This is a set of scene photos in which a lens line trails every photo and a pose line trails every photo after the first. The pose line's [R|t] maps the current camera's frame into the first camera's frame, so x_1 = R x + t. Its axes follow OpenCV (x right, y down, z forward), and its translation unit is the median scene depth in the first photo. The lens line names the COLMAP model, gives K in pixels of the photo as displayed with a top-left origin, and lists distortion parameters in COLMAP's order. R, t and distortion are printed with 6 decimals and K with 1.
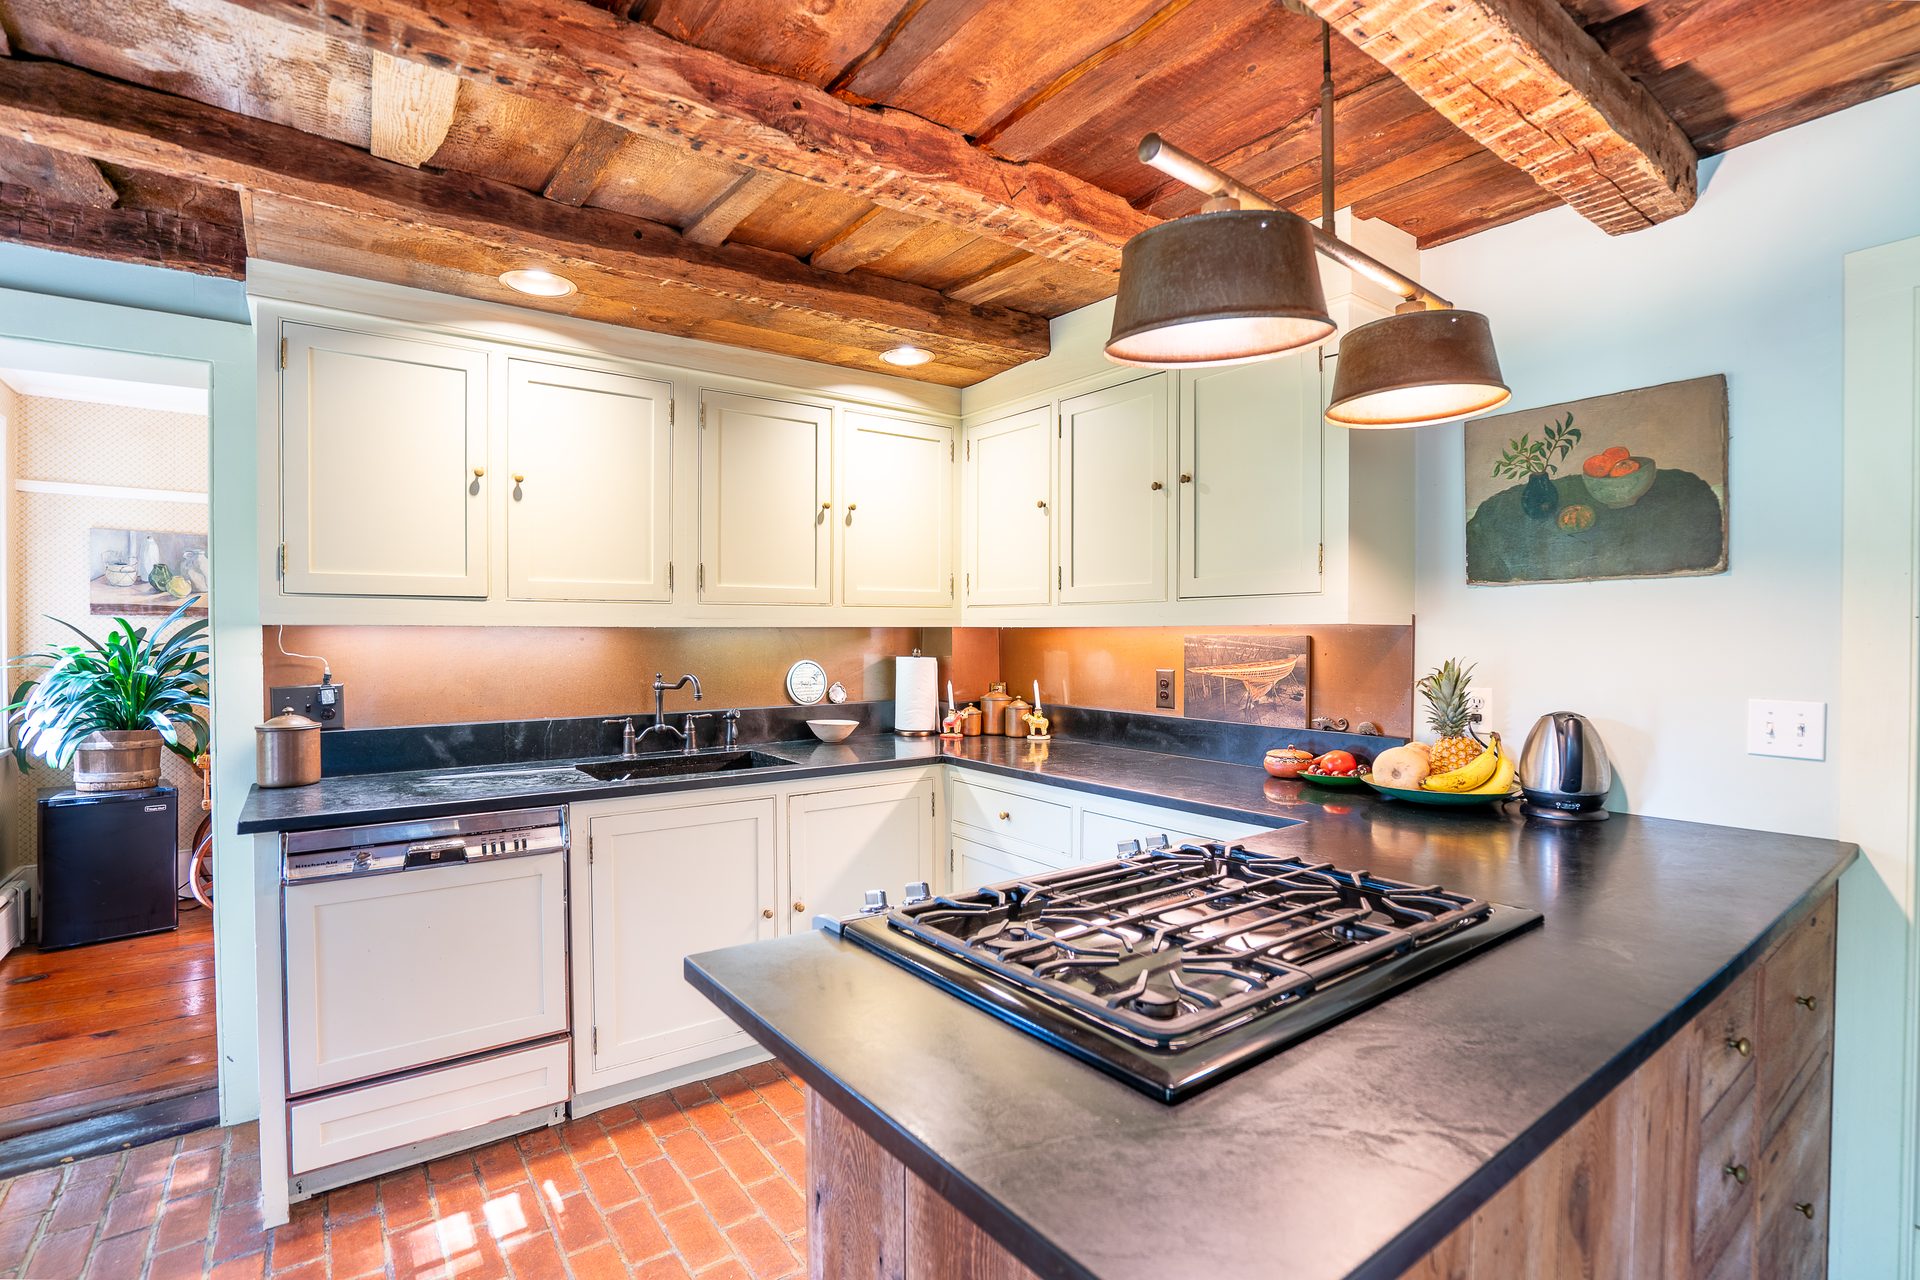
lens RADIAL K [[910.6, 0, 959.3], [0, 910.6, 640.9], [0, 0, 1]] dist [-0.017245, 0.002678]
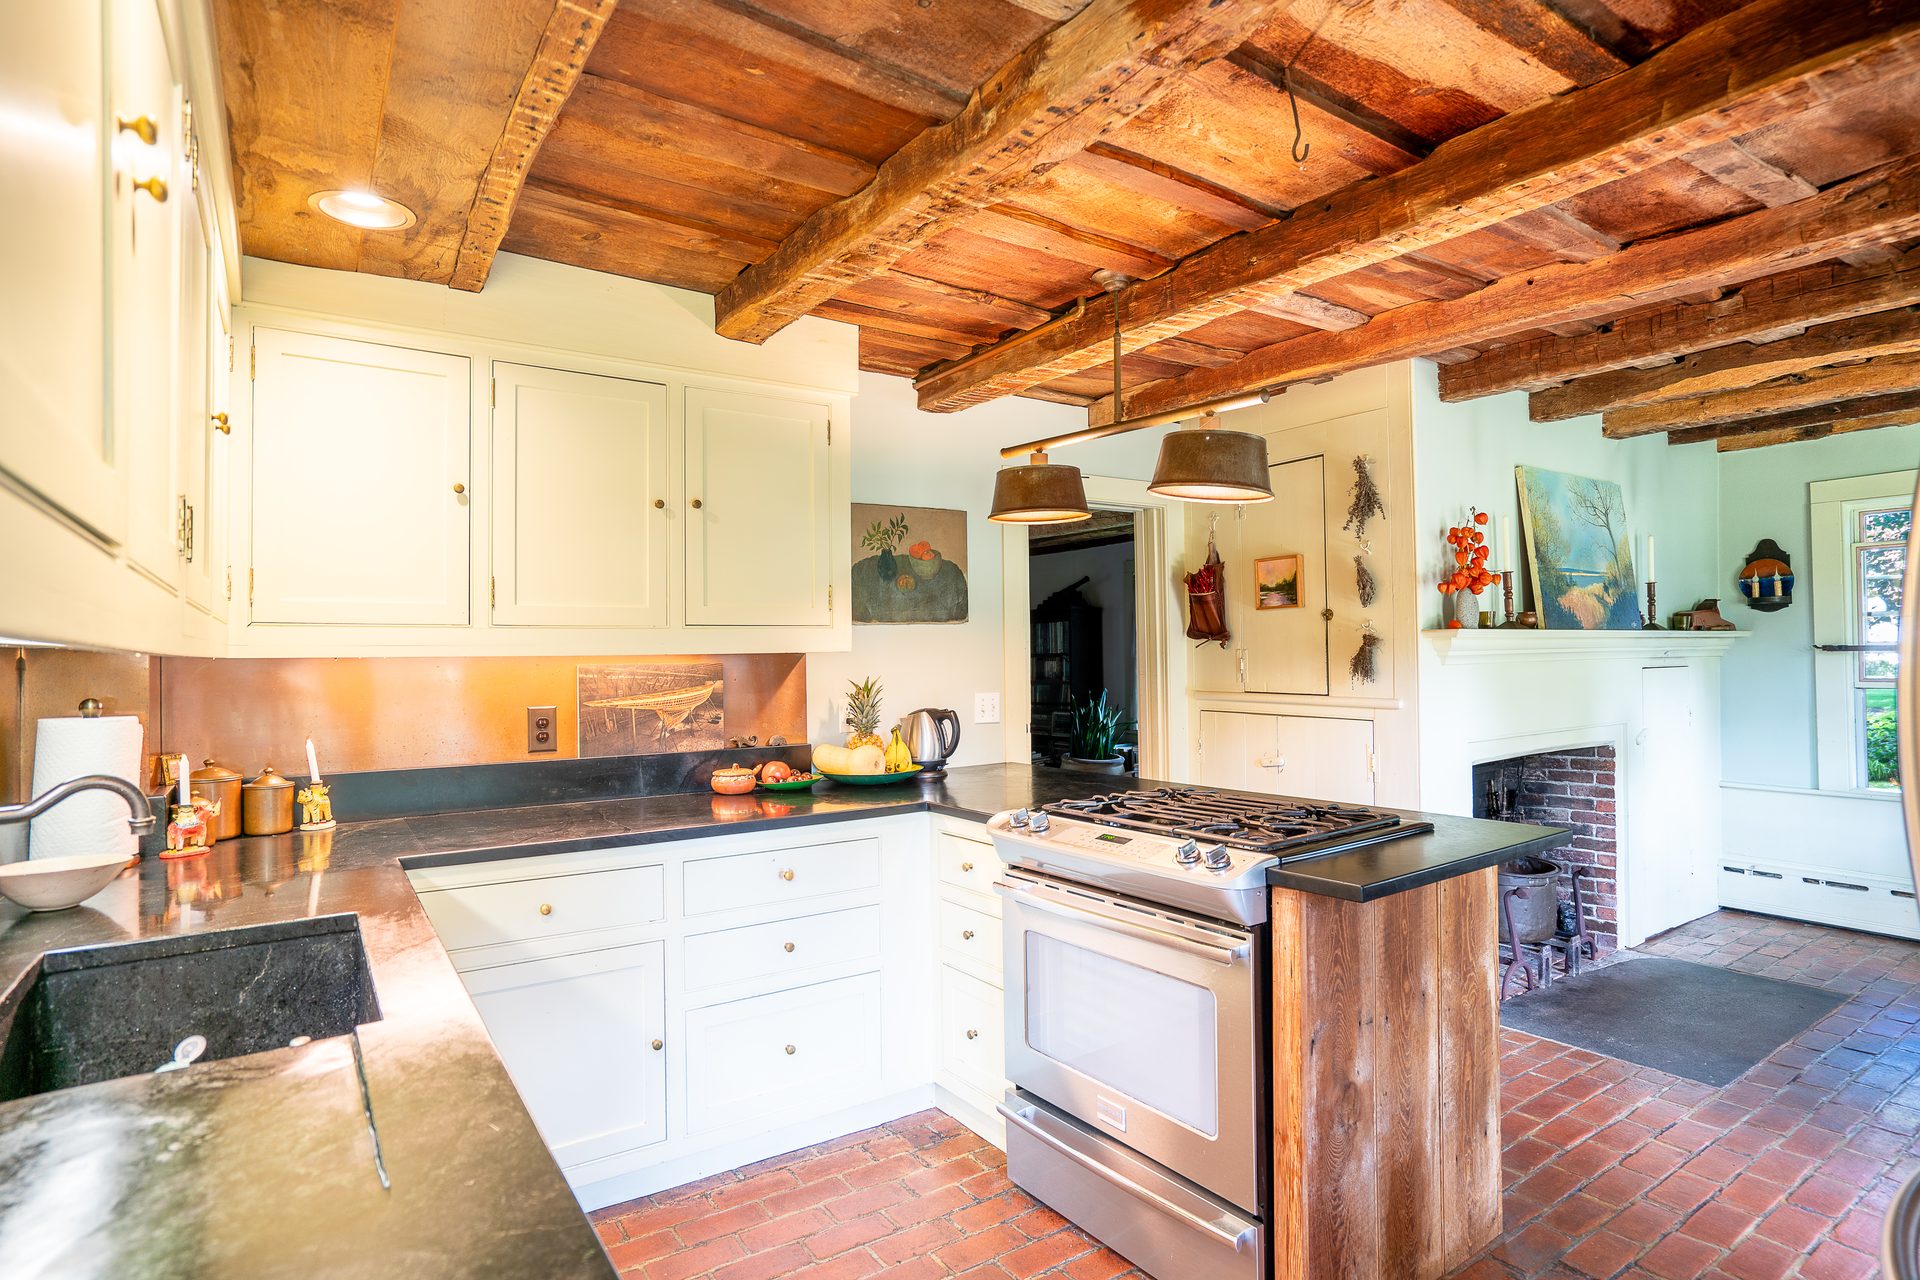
lens RADIAL K [[997.4, 0, 954.3], [0, 997.4, 645.4], [0, 0, 1]] dist [-0.022807, 0.000355]
pose [[0.049088, 0.010814, 0.998736, -0.754903], [0.023482, 0.999653, -0.011979, -0.005914], [-0.998518, 0.024040, 0.048817, 0.630795]]
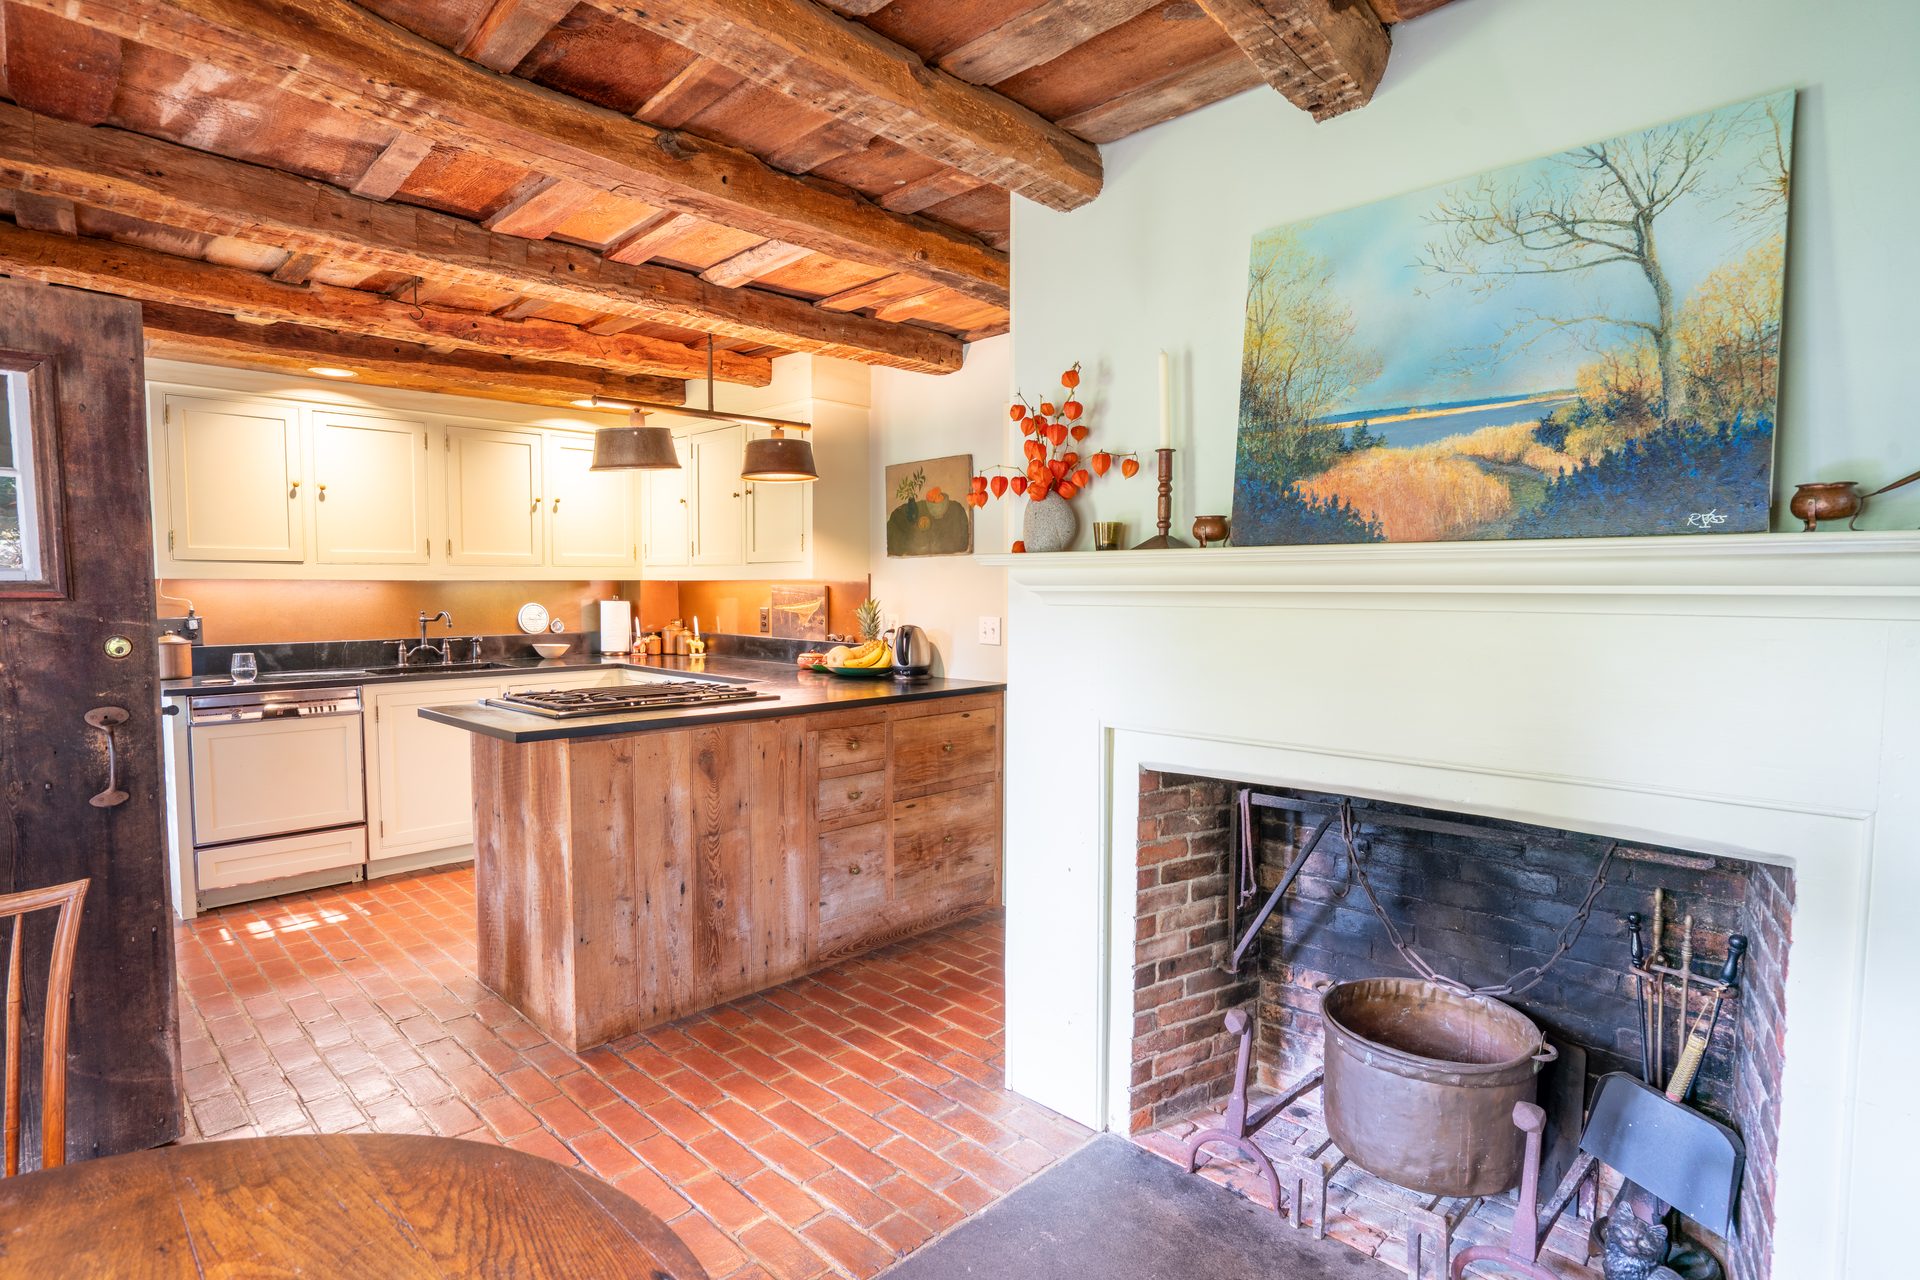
lens RADIAL K [[983.9, 0, 917.3], [0, 983.9, 636.5], [0, 0, 1]] dist [0.019333, 0.001344]
pose [[0.992688, -0.006811, 0.120519, 0.314217], [0.001630, 0.999072, 0.043032, 0.009572], [-0.120700, -0.042520, 0.991778, -0.798850]]
